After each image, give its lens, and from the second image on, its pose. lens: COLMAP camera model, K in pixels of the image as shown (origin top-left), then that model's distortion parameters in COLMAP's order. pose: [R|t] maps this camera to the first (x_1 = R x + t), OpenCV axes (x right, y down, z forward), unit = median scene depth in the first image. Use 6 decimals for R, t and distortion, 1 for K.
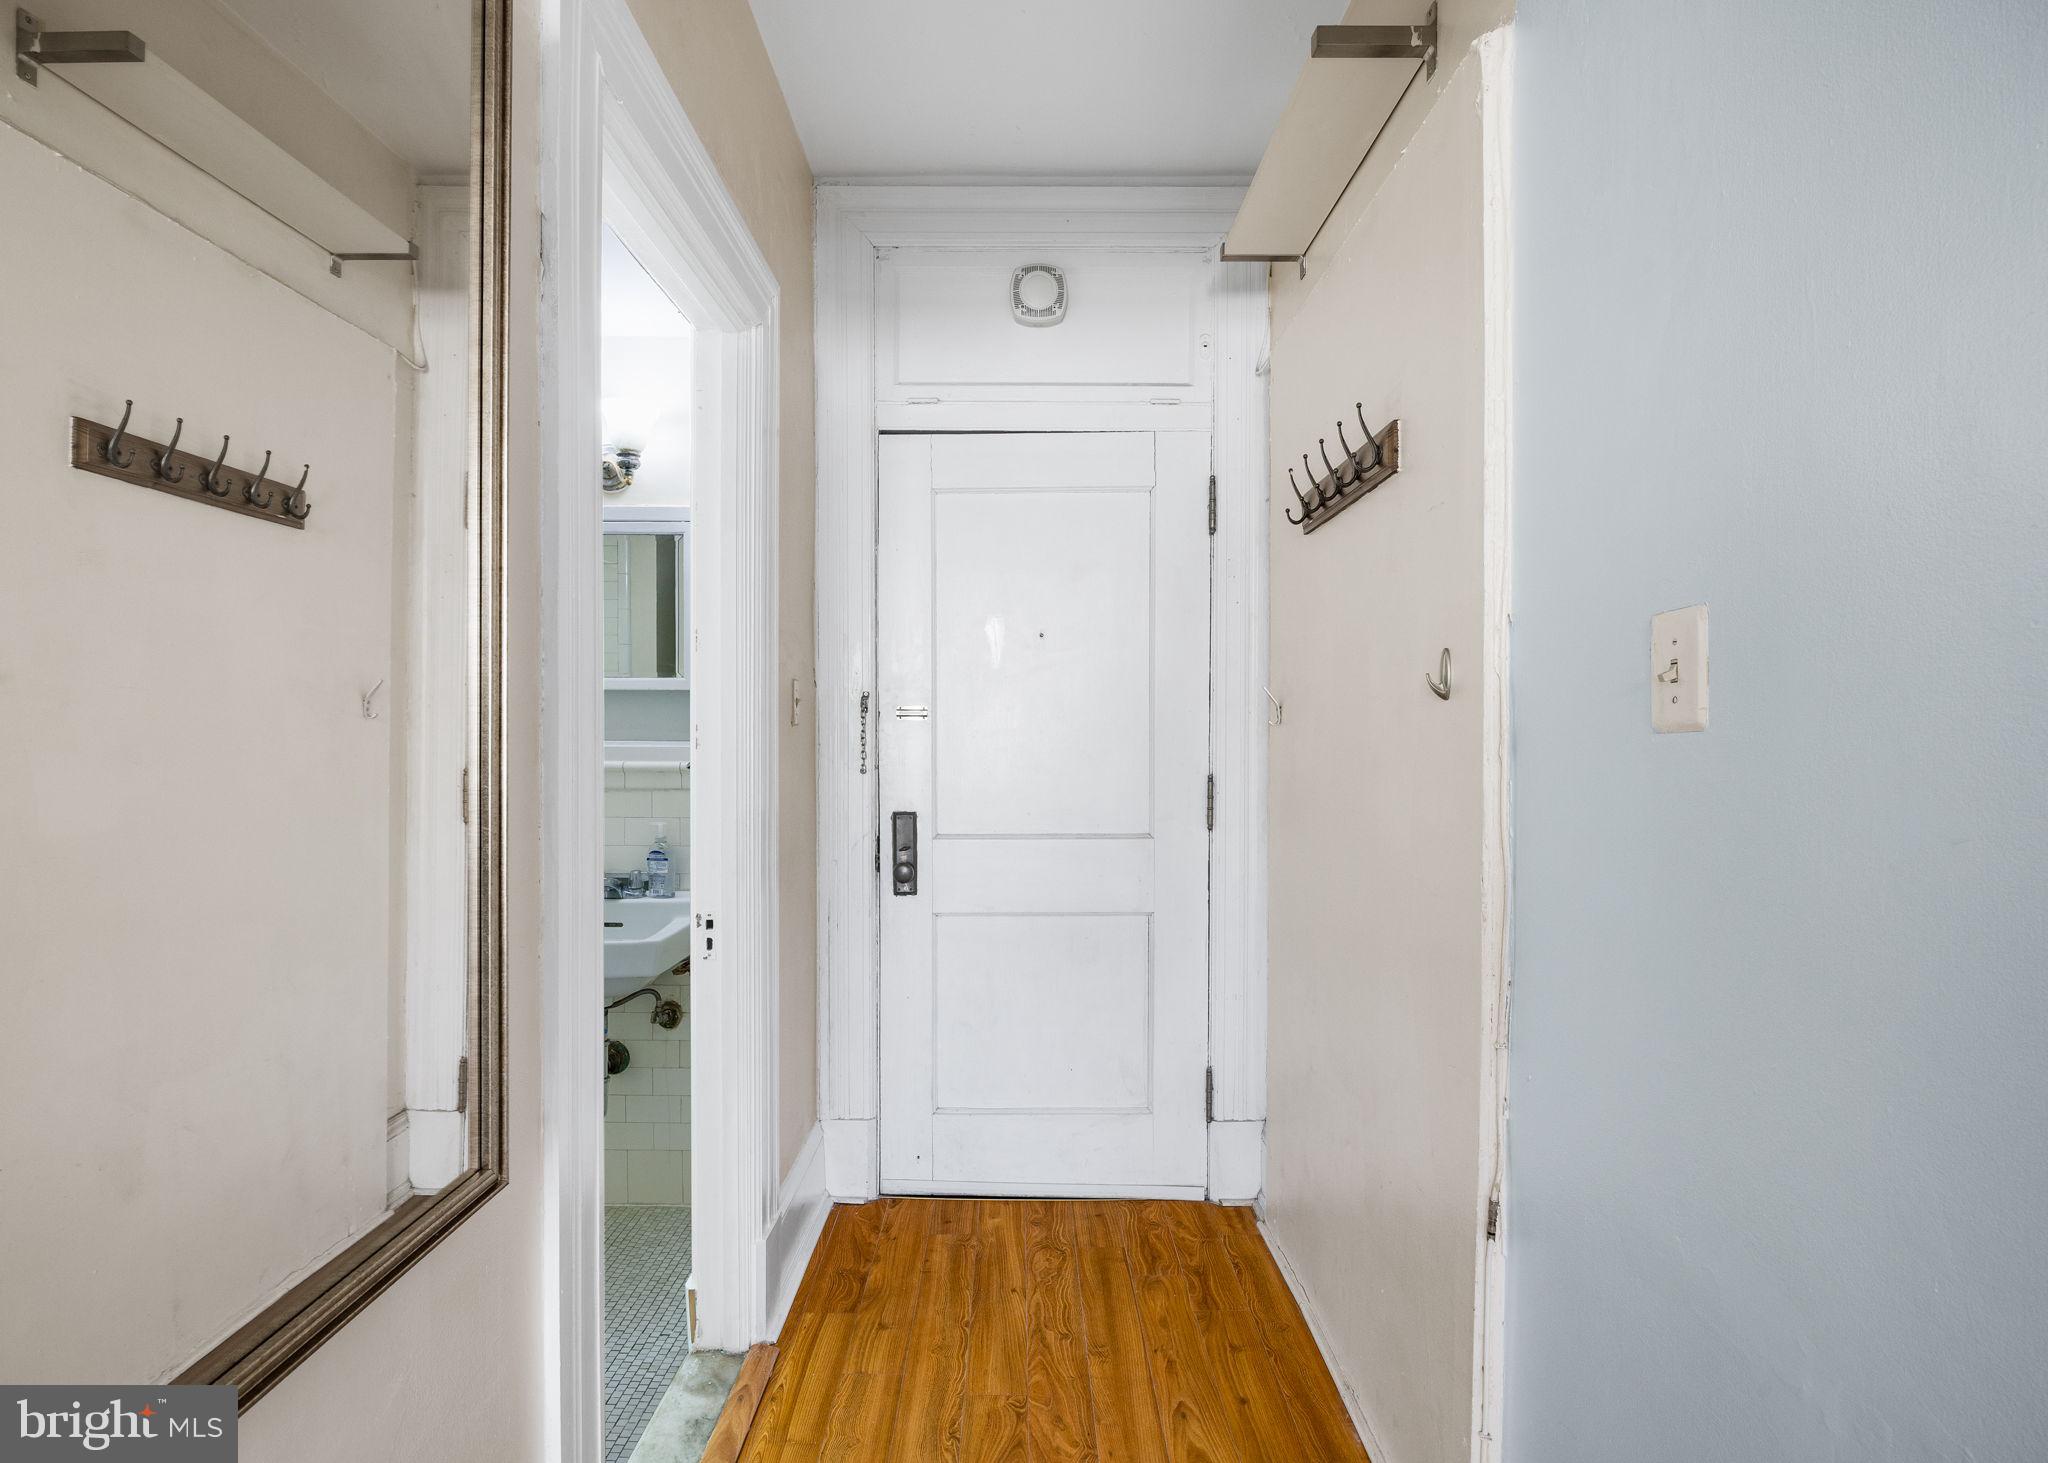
lens RADIAL K [[953.5, 0, 1011.1], [0, 953.5, 734.6], [0, 0, 1]] dist [-0.017306, -0.000243]
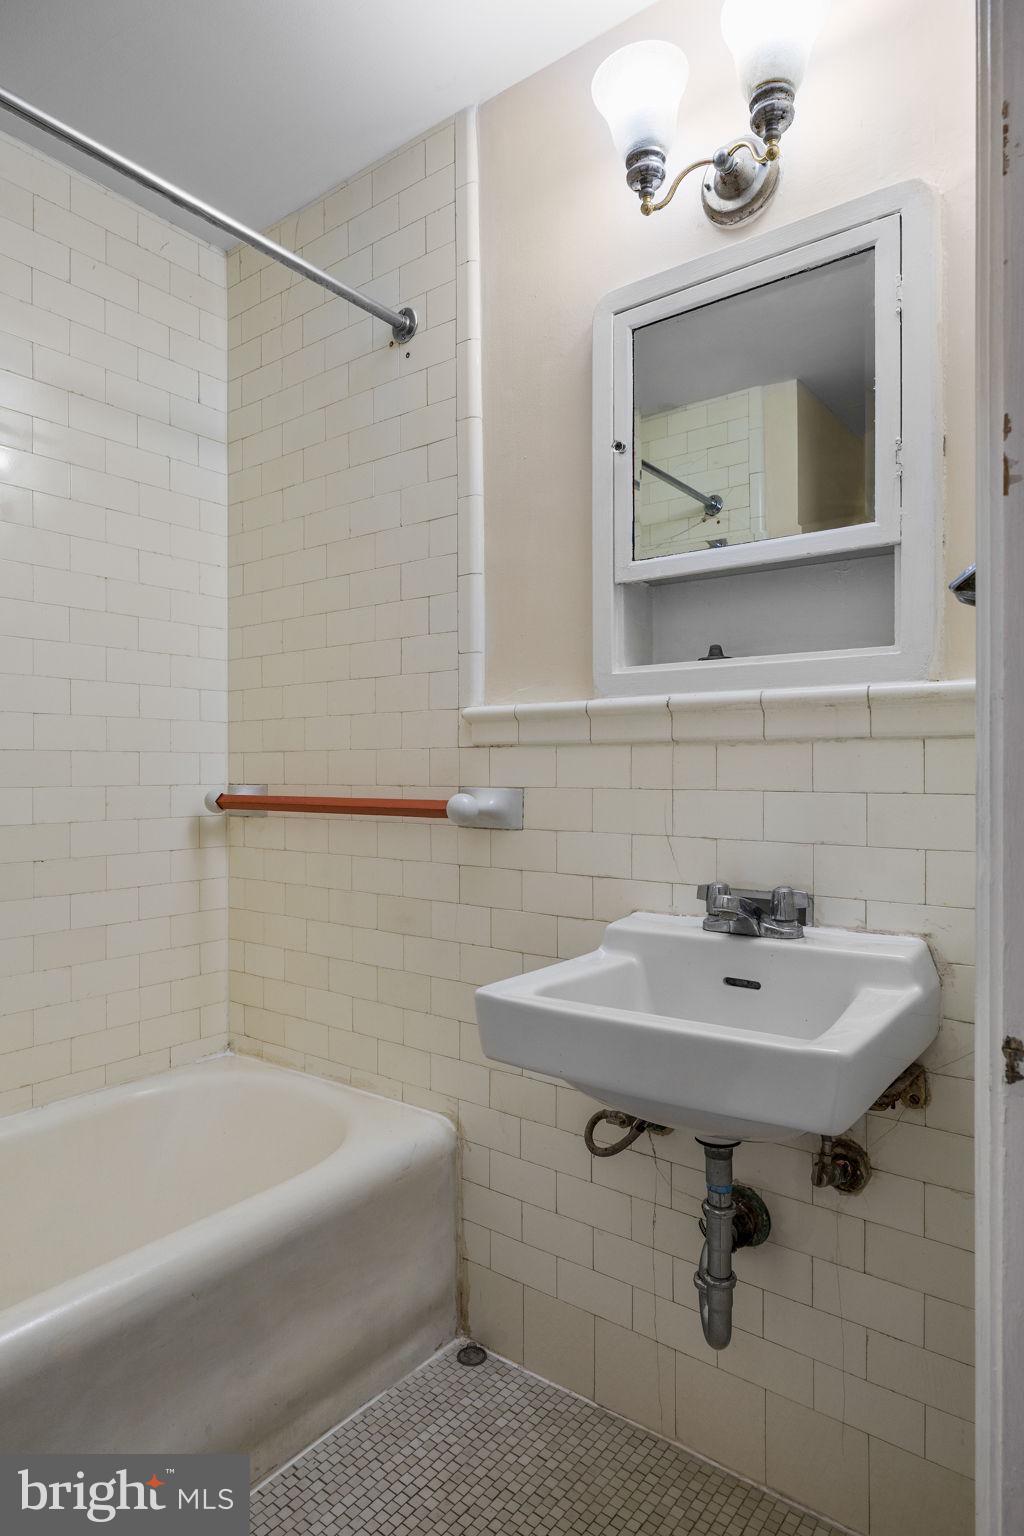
lens RADIAL K [[881.5, 0, 506.7], [0, 881.5, 778.5], [0, 0, 1]] dist [-0.007296, 0.000034]
pose [[0.804276, -0.002530, -0.594250, -0.221843], [-0.002653, 0.999966, -0.007849, 0.084752], [0.594250, 0.007890, 0.804242, 0.497735]]
